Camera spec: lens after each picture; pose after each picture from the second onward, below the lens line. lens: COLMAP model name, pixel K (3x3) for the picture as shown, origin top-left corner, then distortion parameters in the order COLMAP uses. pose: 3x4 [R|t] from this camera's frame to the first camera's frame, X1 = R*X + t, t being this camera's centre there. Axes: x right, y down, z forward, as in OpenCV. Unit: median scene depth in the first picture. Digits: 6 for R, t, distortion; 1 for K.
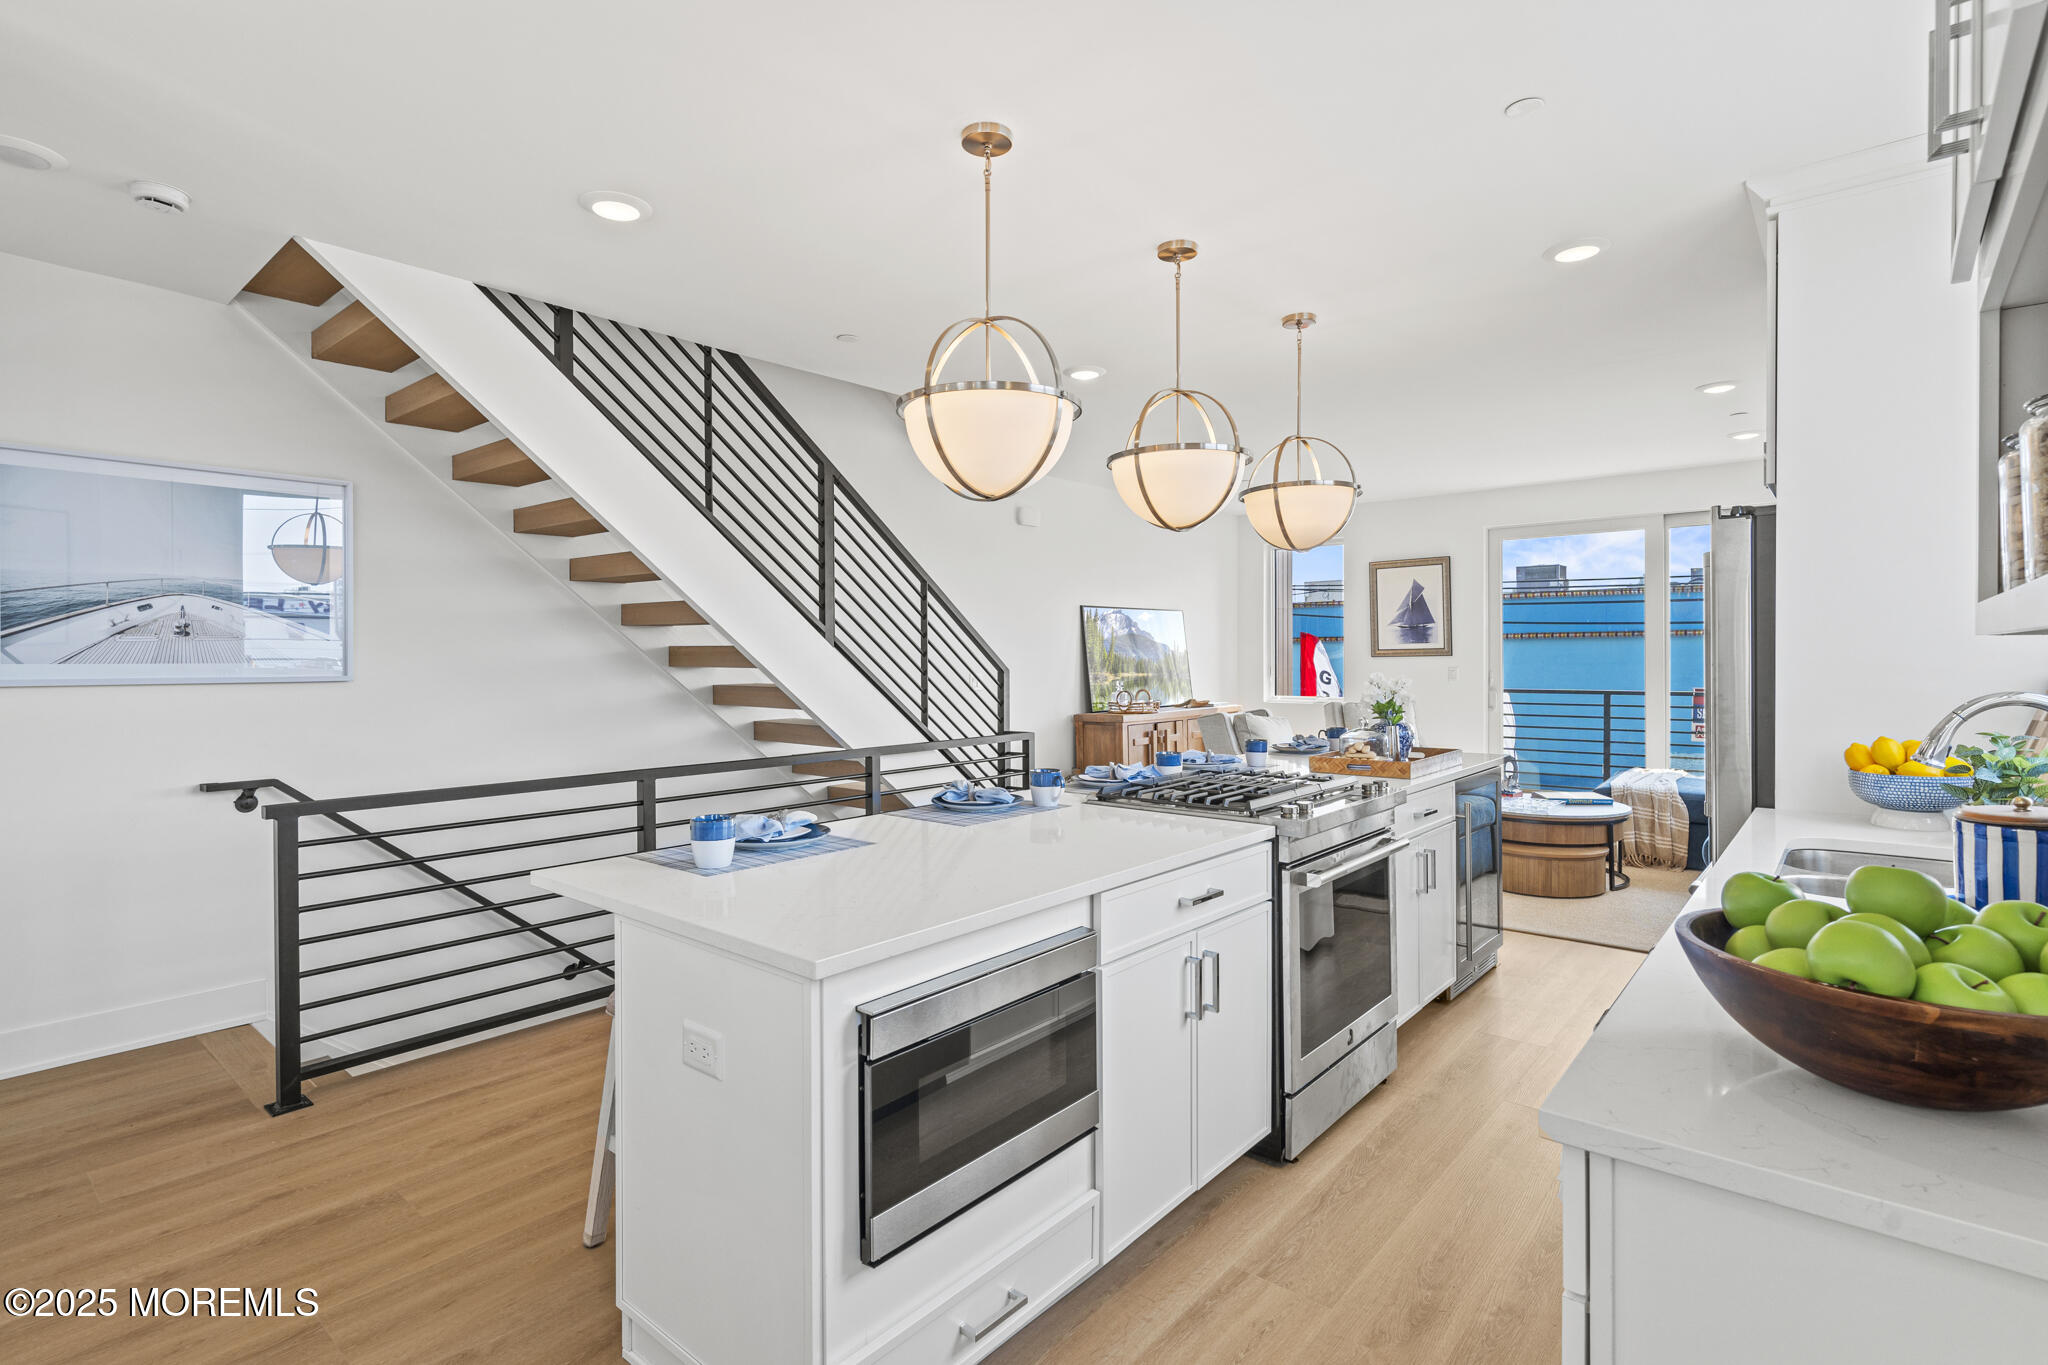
lens RADIAL K [[988.4, 0, 1021.4], [0, 988.4, 671.8], [0, 0, 1]] dist [0.000412, -0.000117]
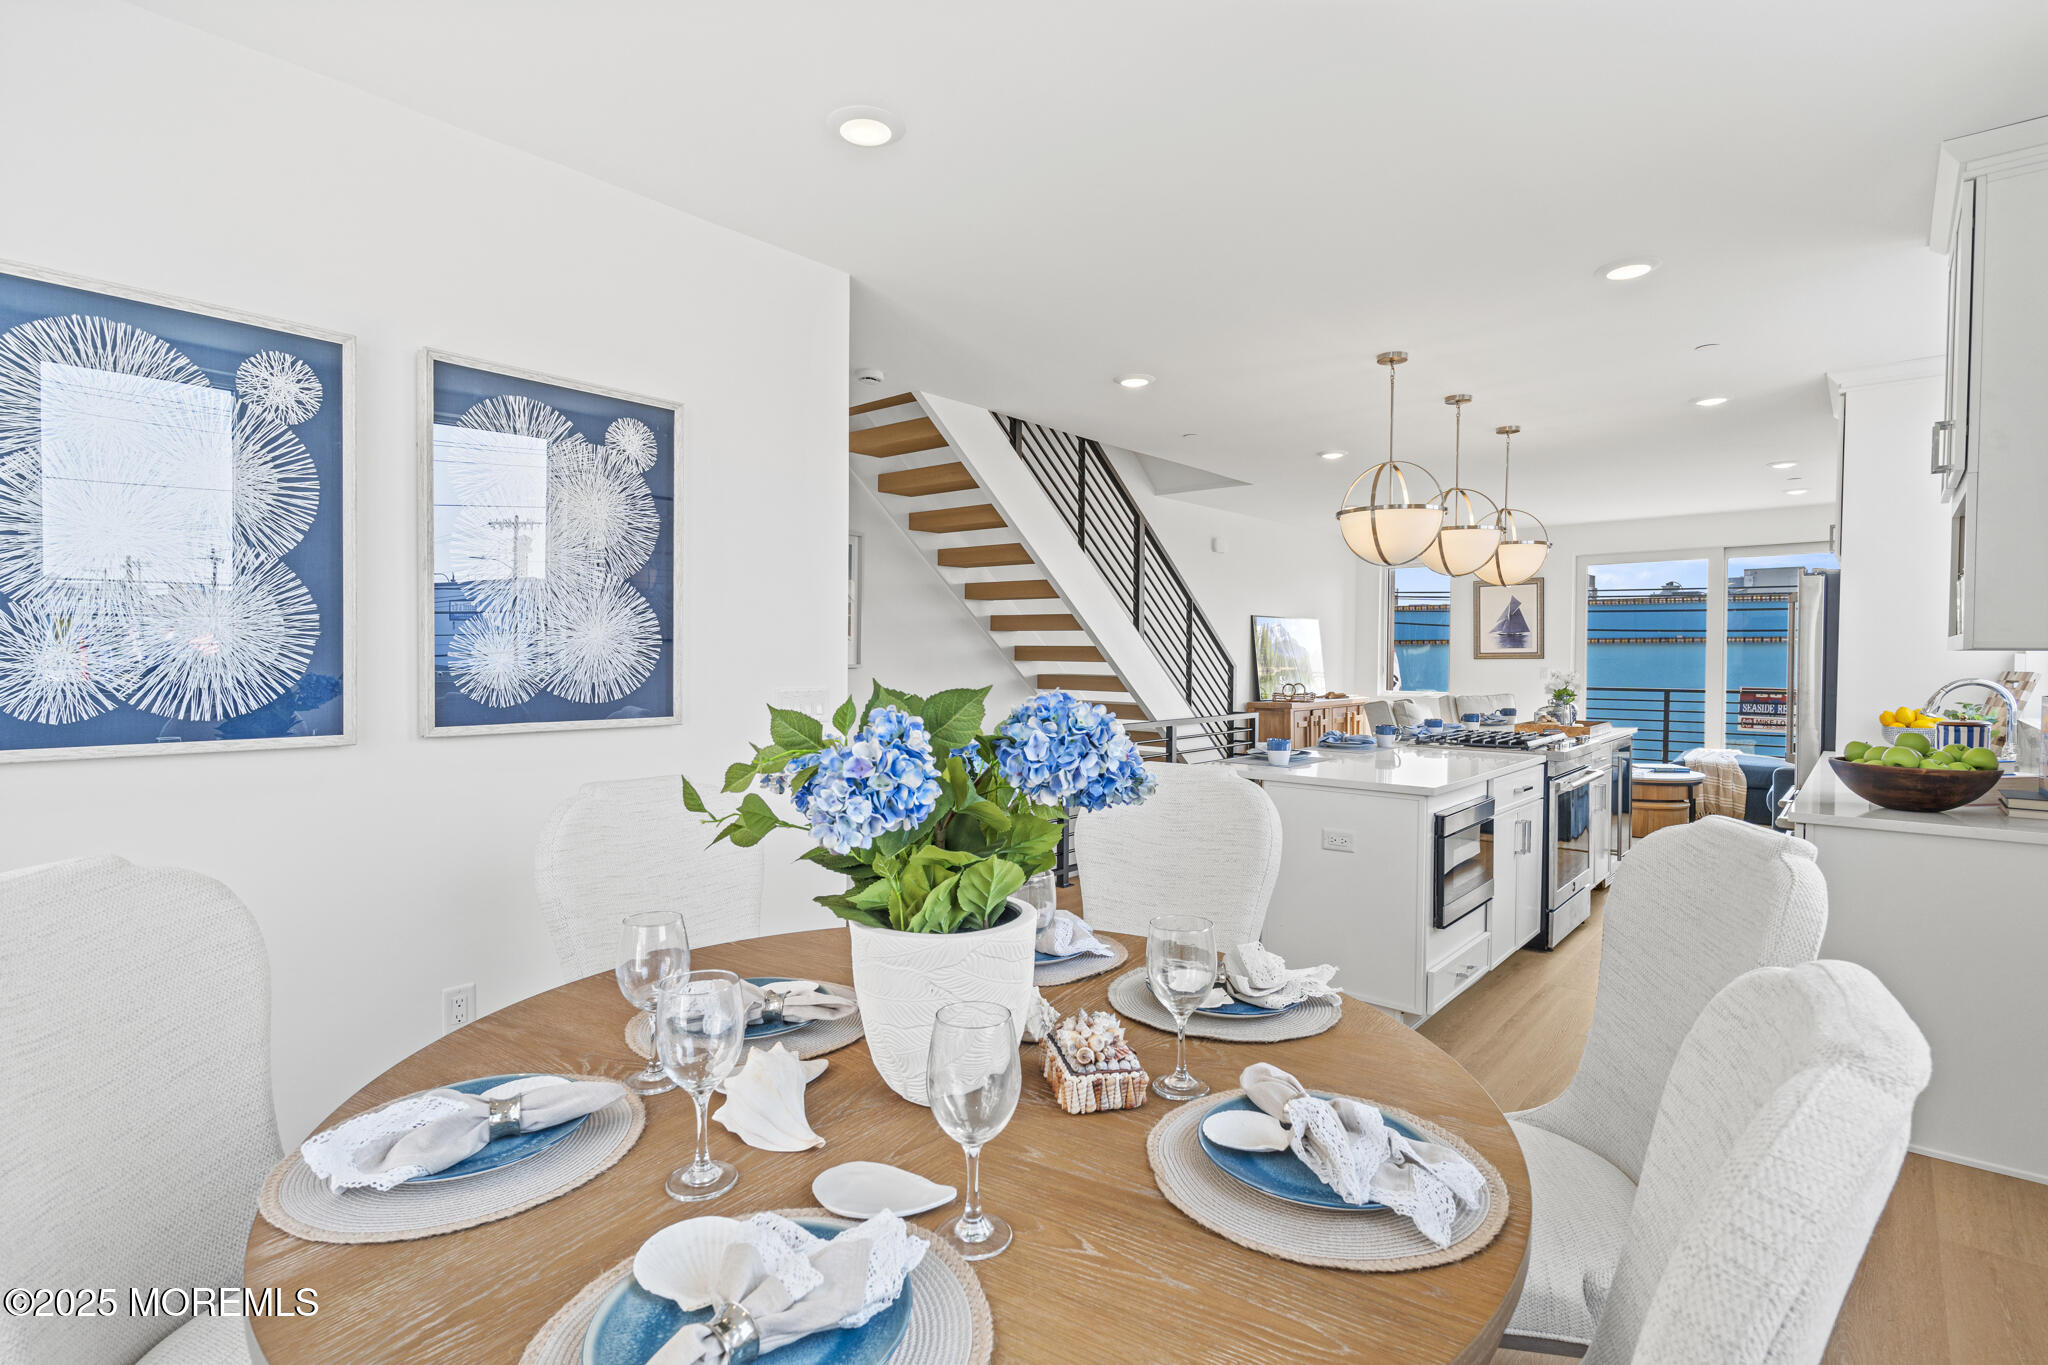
lens RADIAL K [[979.5, 0, 1021.1], [0, 979.5, 686.3], [0, 0, 1]] dist [-0.001004, -0.000300]
pose [[0.999894, 0.010403, -0.010215, -0.317083], [-0.010243, 0.999825, 0.015663, 0.009140], [0.010376, -0.015557, 0.999825, -0.352678]]
